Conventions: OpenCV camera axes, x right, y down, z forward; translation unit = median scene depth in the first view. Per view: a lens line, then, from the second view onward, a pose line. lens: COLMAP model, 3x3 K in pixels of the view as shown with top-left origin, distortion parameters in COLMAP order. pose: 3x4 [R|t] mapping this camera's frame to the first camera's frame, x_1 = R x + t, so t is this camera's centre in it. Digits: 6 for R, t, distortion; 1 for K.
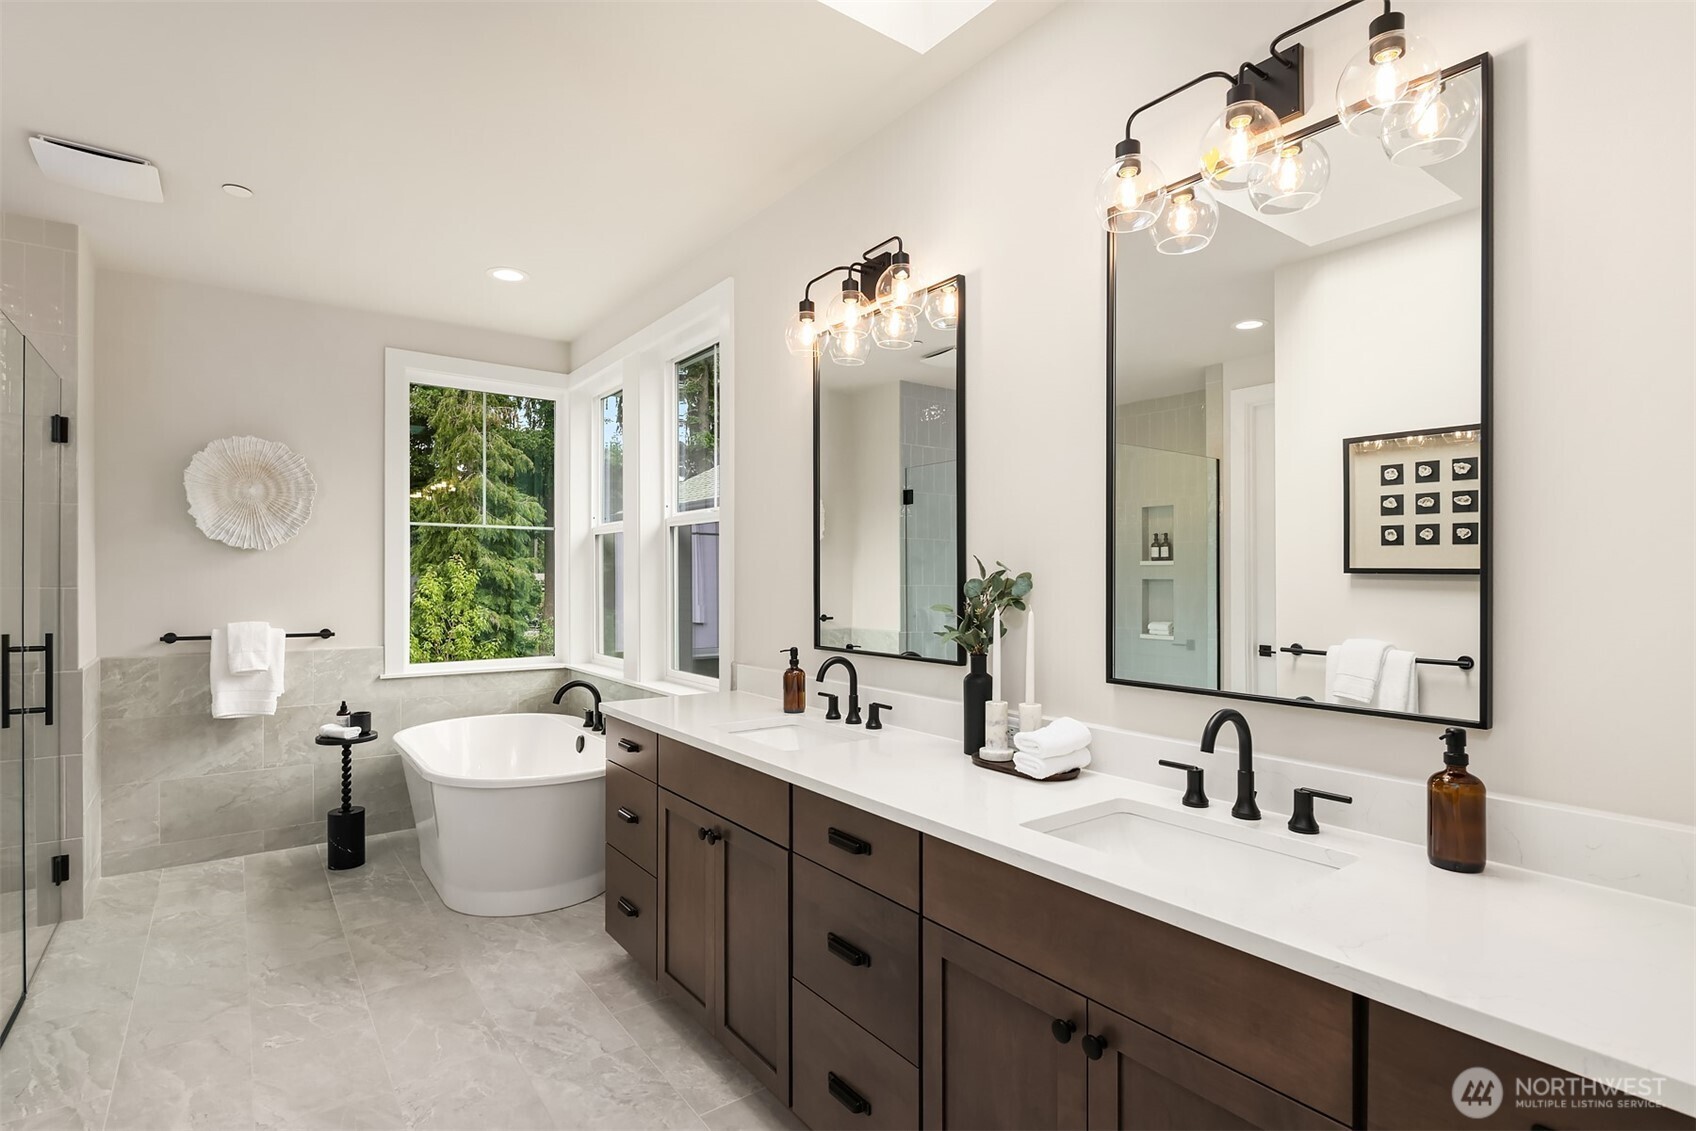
lens RADIAL K [[823.8, 0, 852.1], [0, 823.8, 581.7], [0, 0, 1]] dist [0.002037, -0.002459]
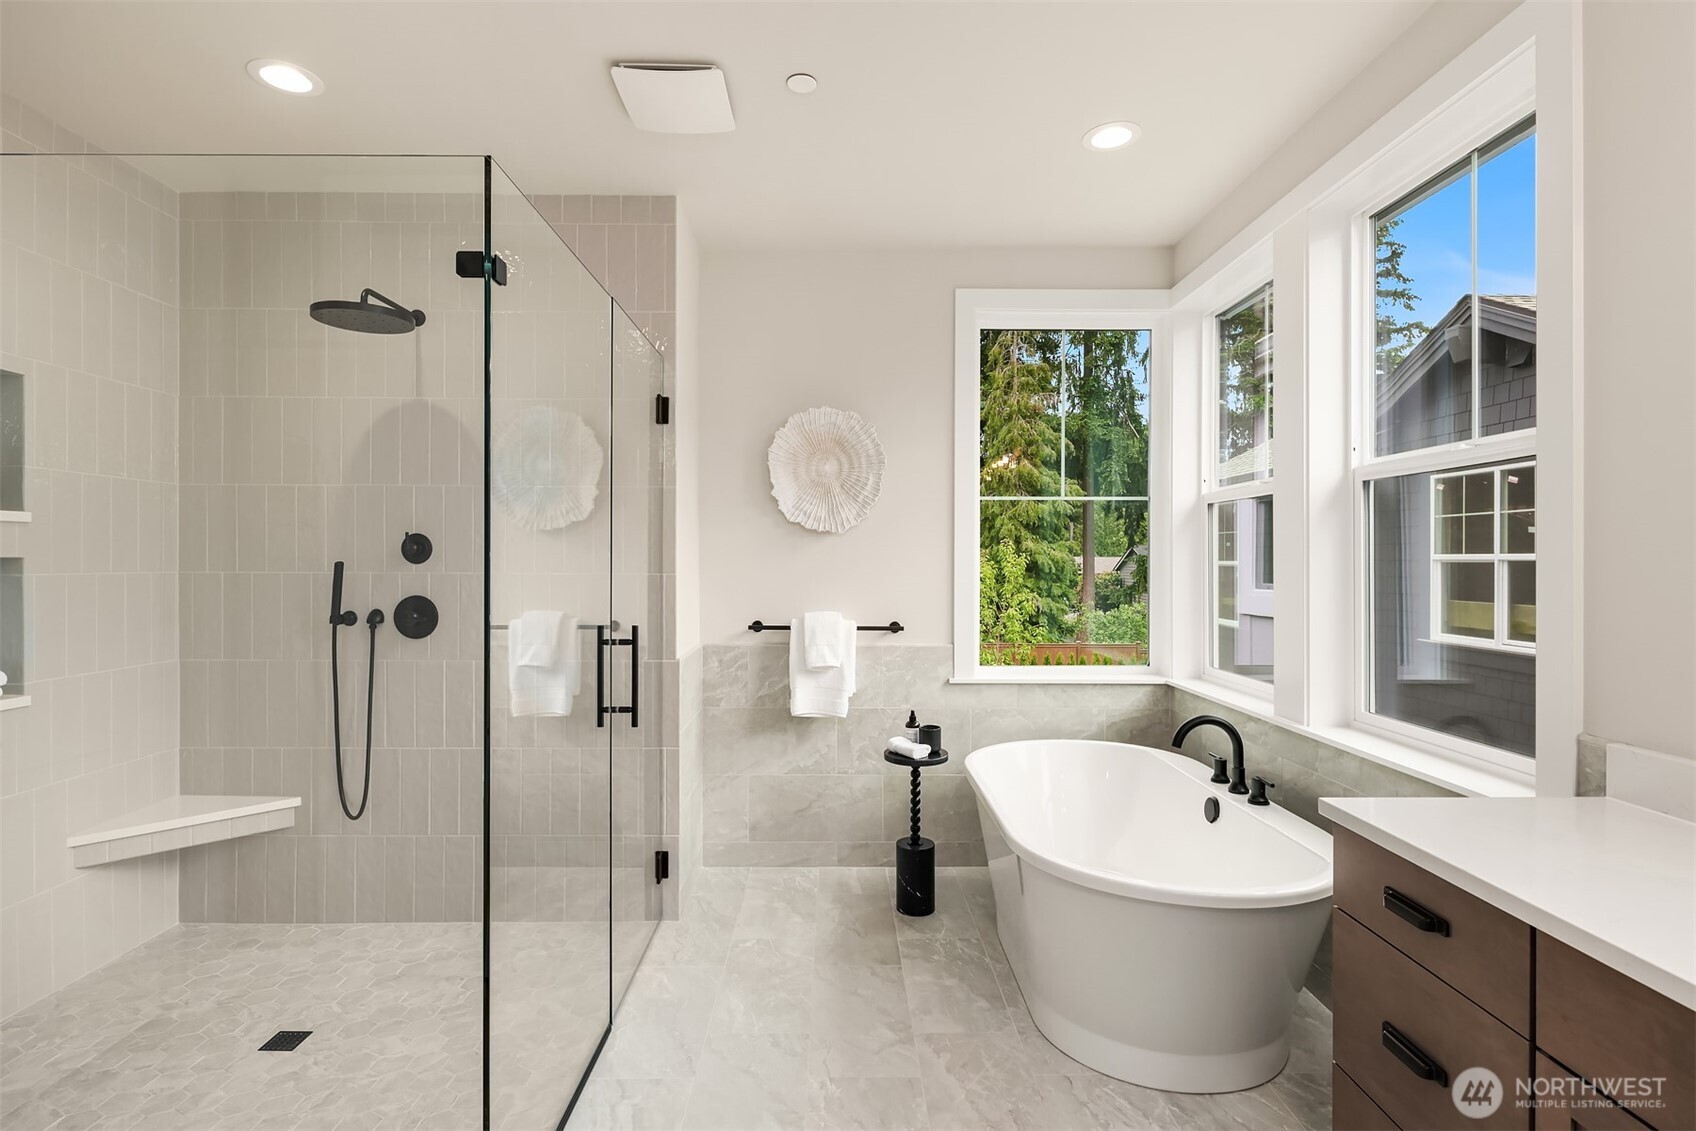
lens RADIAL K [[833.5, 0, 852.2], [0, 833.5, 560.1], [0, 0, 1]] dist [0.000835, -0.000388]
pose [[0.812143, -0.001762, -0.583456, -0.169849], [-0.001701, 0.999984, -0.005387, -0.003238], [0.583456, 0.005368, 0.812127, 0.271447]]
